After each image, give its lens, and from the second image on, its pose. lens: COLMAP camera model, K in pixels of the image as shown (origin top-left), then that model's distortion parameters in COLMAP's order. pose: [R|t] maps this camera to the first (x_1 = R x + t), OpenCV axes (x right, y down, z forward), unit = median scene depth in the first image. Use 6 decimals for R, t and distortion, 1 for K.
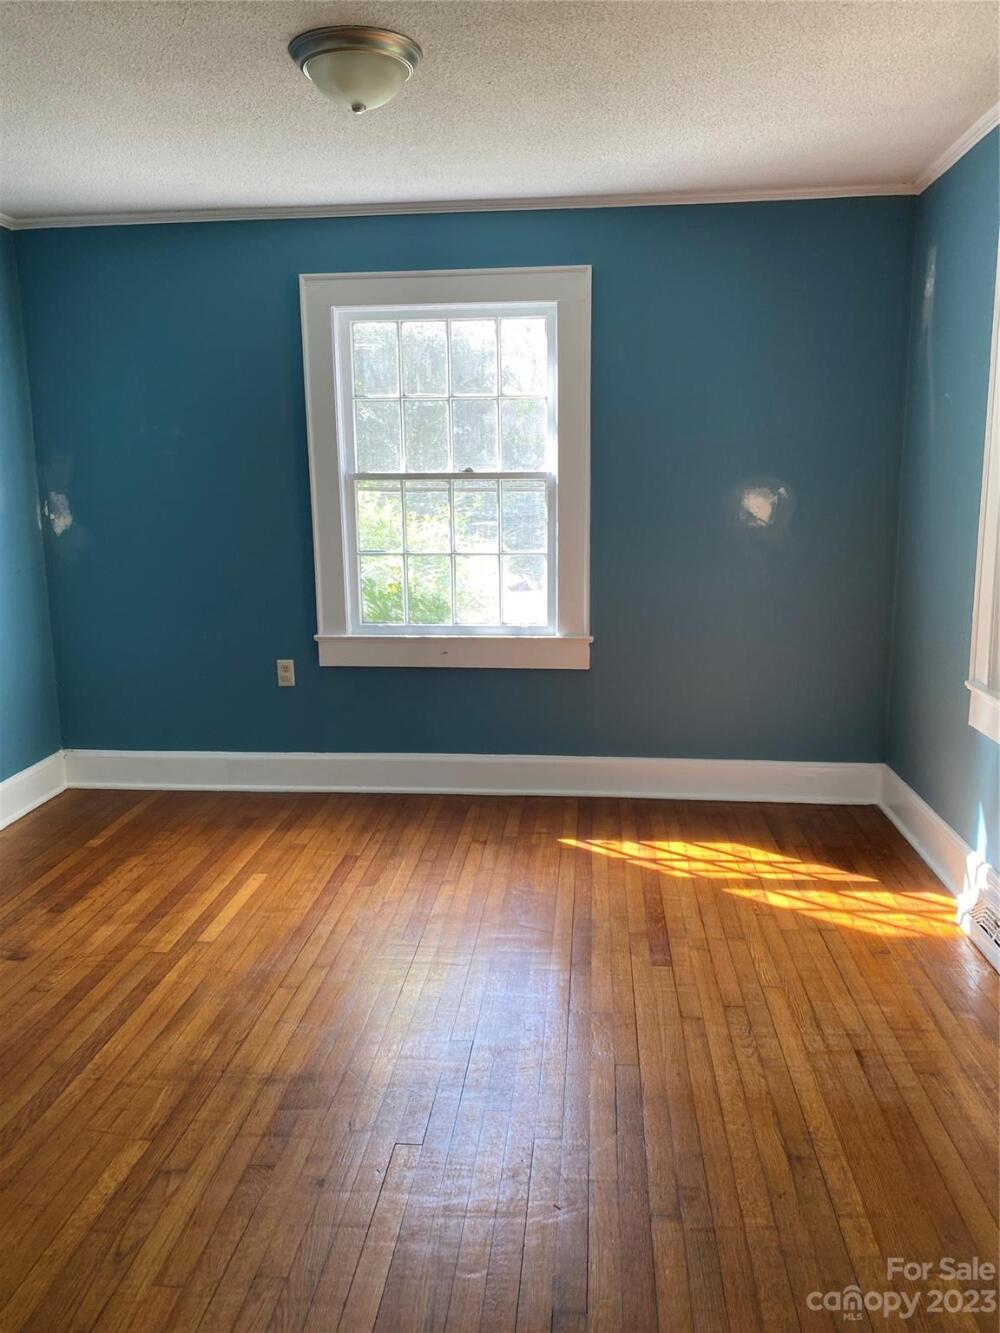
lens RADIAL K [[1006.8, 0, 497.8], [0, 1006.8, 667.4], [0, 0, 1]] dist [0.040626, -0.046328]
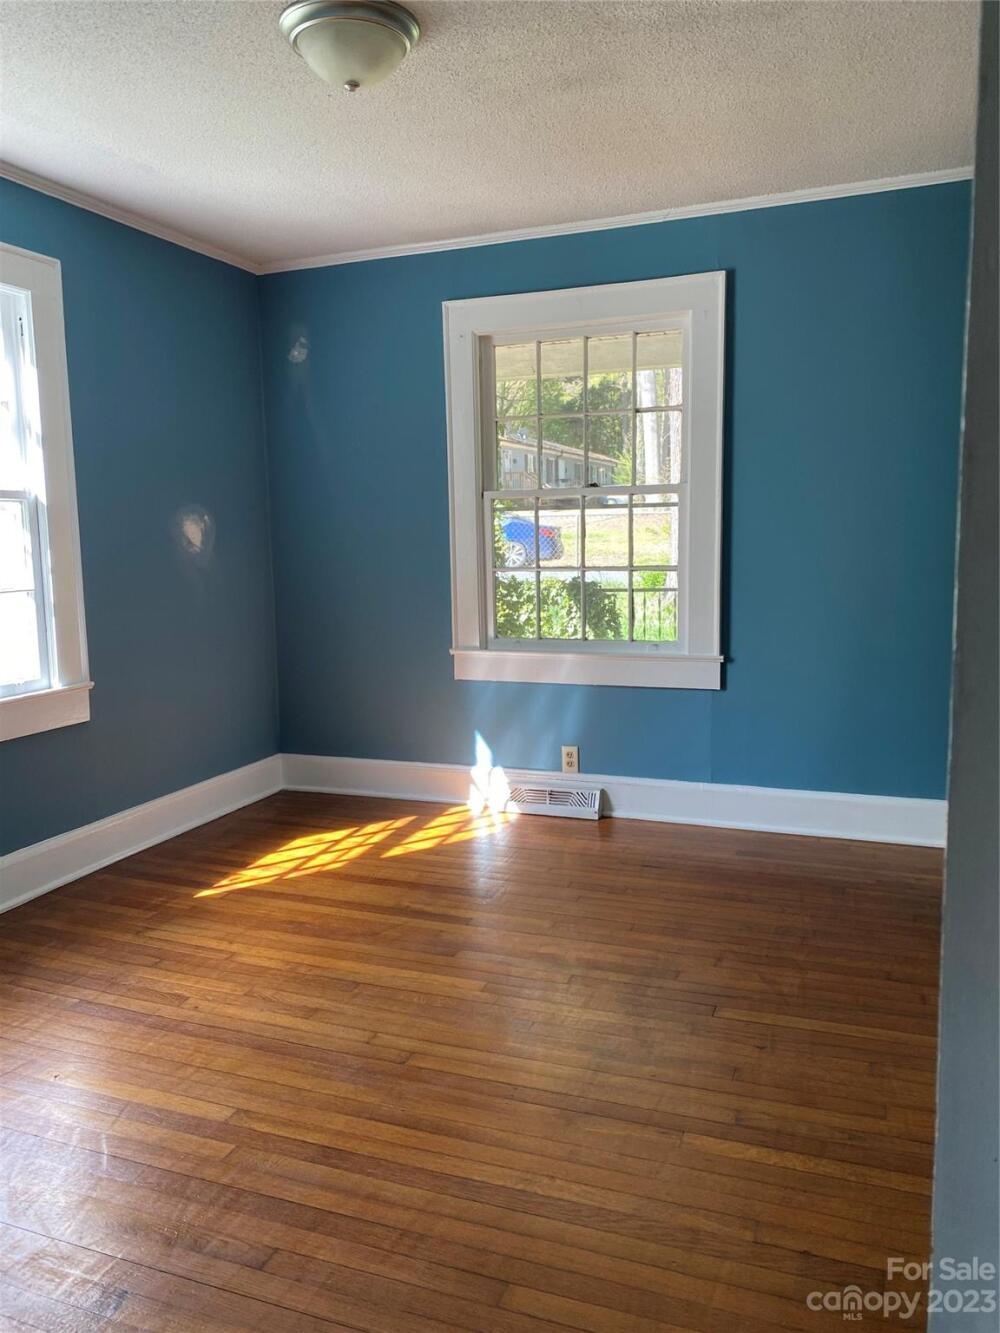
lens RADIAL K [[1006.8, 0, 495.9], [0, 1006.8, 663.1], [0, 0, 1]] dist [0.040626, -0.046328]
pose [[0.271643, -0.123960, 0.954382, -0.732811], [0.199826, 0.977323, 0.070064, -0.043161], [-0.941424, 0.171677, 0.290253, 0.473322]]
